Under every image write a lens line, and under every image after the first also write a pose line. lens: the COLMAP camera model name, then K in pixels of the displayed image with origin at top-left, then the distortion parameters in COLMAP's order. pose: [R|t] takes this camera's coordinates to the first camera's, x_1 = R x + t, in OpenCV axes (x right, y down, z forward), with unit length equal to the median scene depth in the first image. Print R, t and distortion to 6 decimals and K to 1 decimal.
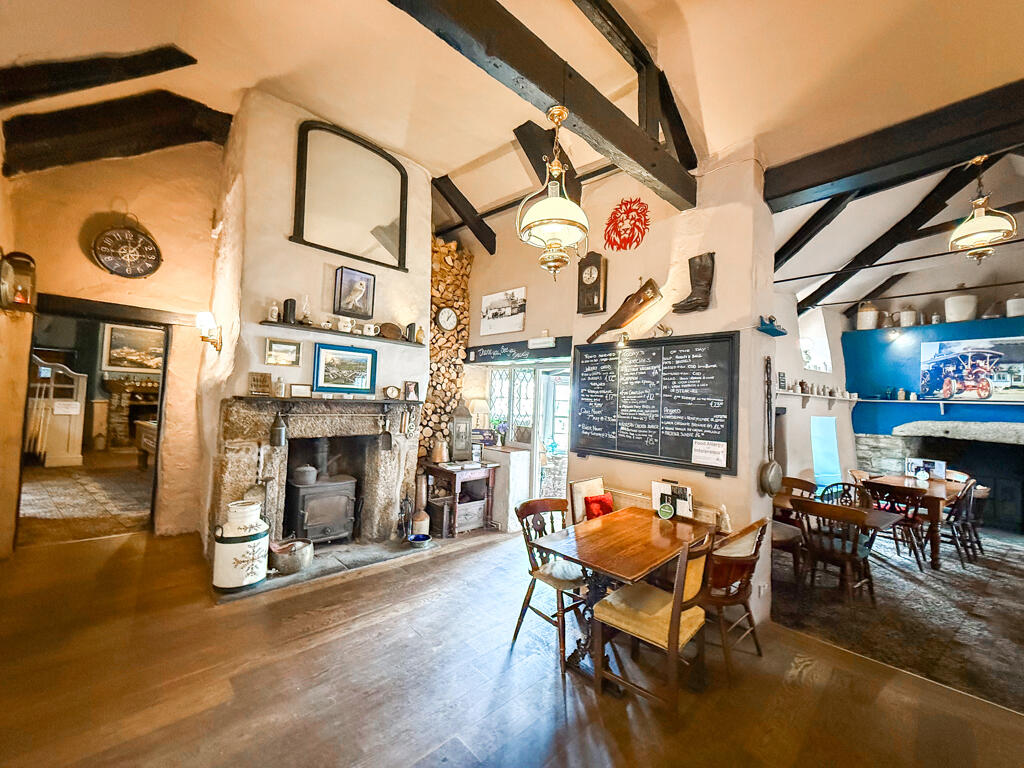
lens RADIAL K [[405.5, 0, 516.6], [0, 405.5, 385.2], [0, 0, 1]] dist [-0.001252, -0.000145]
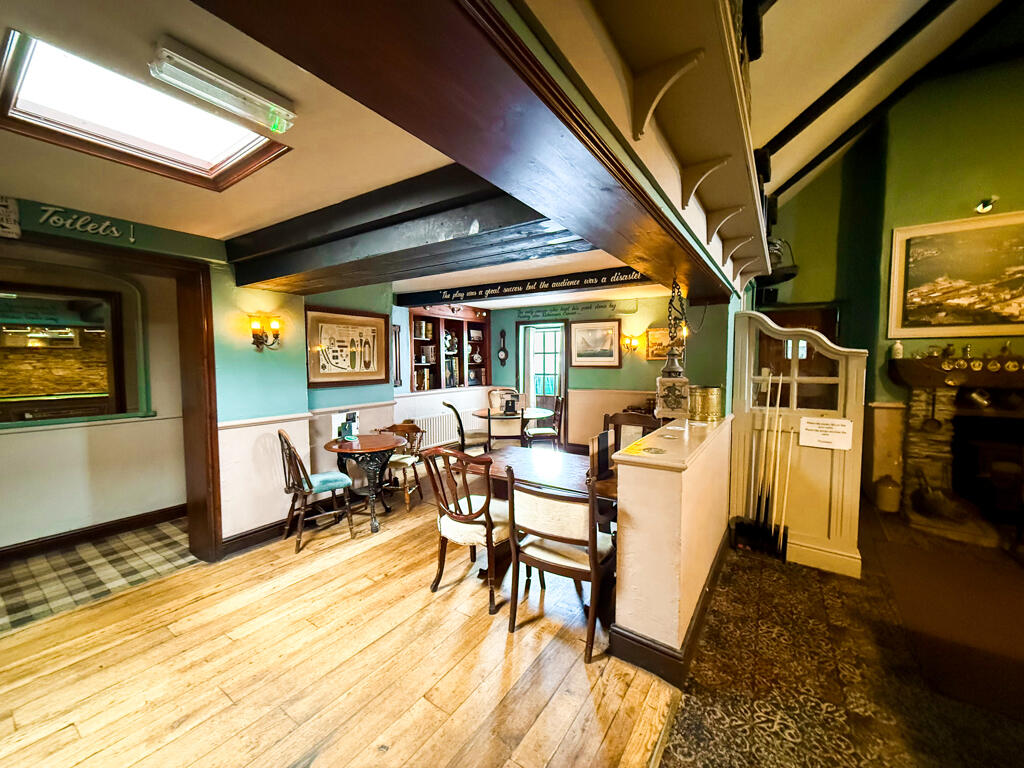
lens RADIAL K [[405.5, 0, 512.4], [0, 405.5, 384.7], [0, 0, 1]] dist [-0.001252, -0.000145]
pose [[0.071855, 0.023072, -0.997148, -0.592986], [0.041518, 0.998797, 0.026102, -0.013952], [0.996551, -0.043275, 0.070811, 0.537536]]
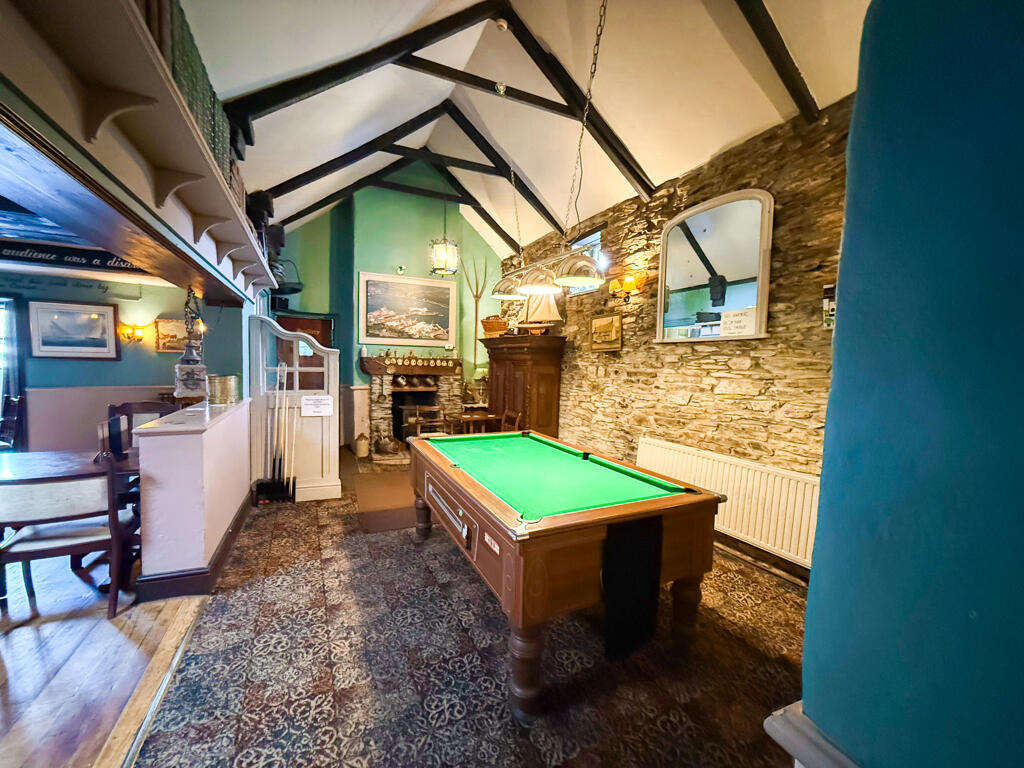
lens RADIAL K [[405.5, 0, 515.9], [0, 405.5, 383.3], [0, 0, 1]] dist [-0.001252, -0.000145]
pose [[0.902486, 0.005392, -0.430686, -0.479281], [0.026240, 0.997376, 0.067471, -0.008206], [0.429920, -0.072193, 0.899976, 0.481474]]
